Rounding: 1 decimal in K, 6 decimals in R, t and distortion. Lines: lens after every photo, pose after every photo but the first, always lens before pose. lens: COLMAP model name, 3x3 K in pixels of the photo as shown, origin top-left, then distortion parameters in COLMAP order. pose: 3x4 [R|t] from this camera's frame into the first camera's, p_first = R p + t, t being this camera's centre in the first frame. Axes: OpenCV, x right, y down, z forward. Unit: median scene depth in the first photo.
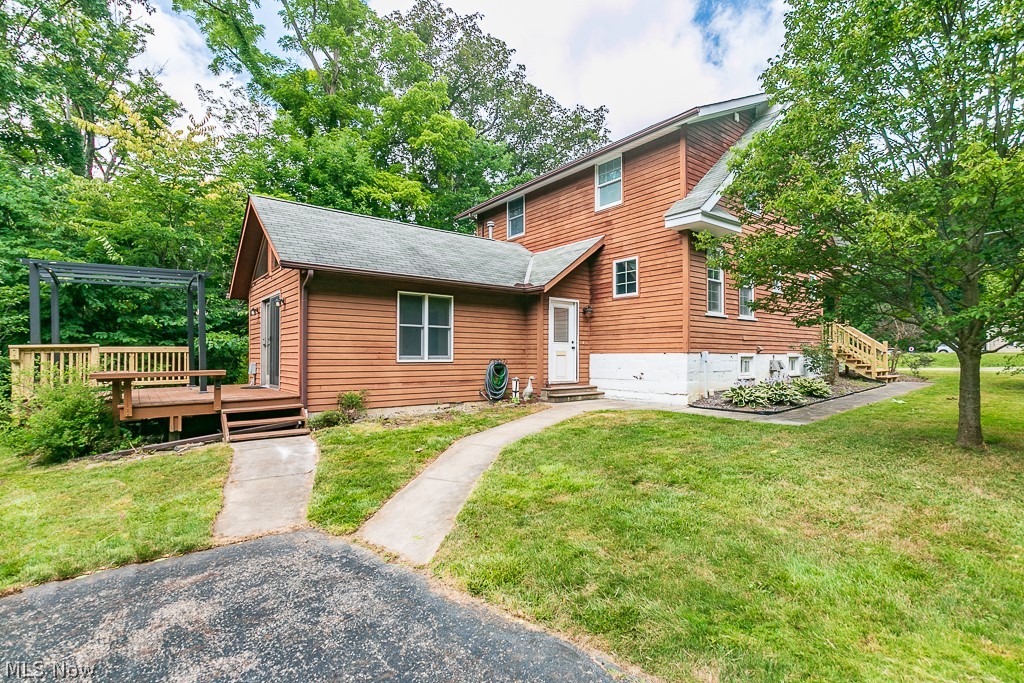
lens RADIAL K [[472.6, 0, 512.0], [0, 472.6, 341.5], [0, 0, 1]] dist [0.002076, 0.000157]
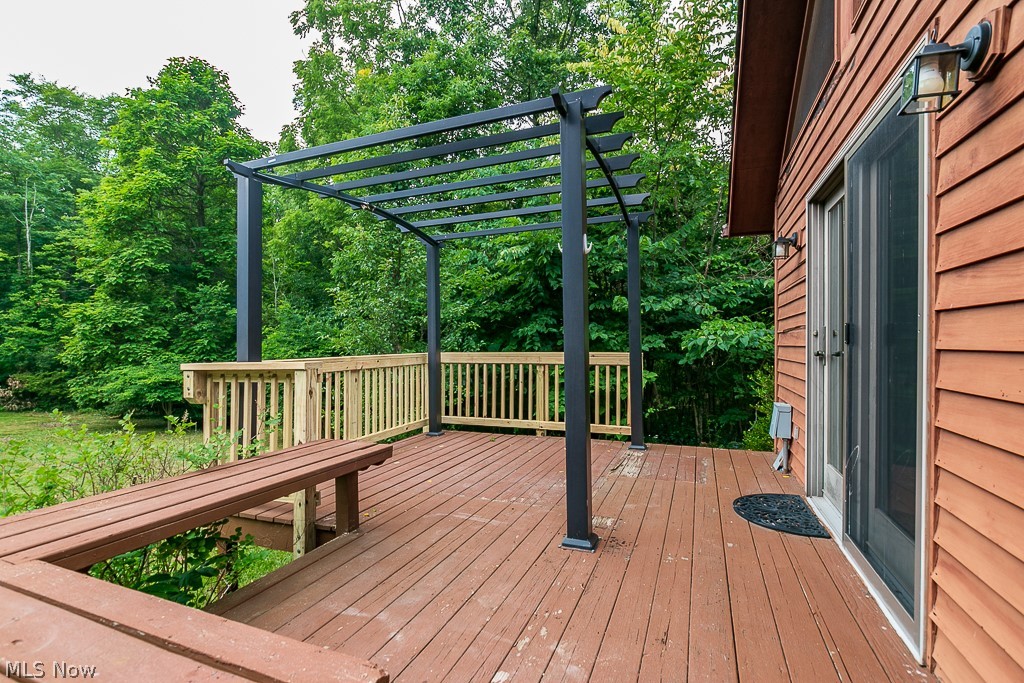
lens RADIAL K [[472.6, 0, 512.0], [0, 472.6, 341.5], [0, 0, 1]] dist [0.002076, 0.000157]
pose [[0.497955, -0.000251, -0.867203, -0.270405], [0.021855, 0.999686, 0.012260, -0.005374], [0.866927, -0.025058, 0.497804, 0.511845]]
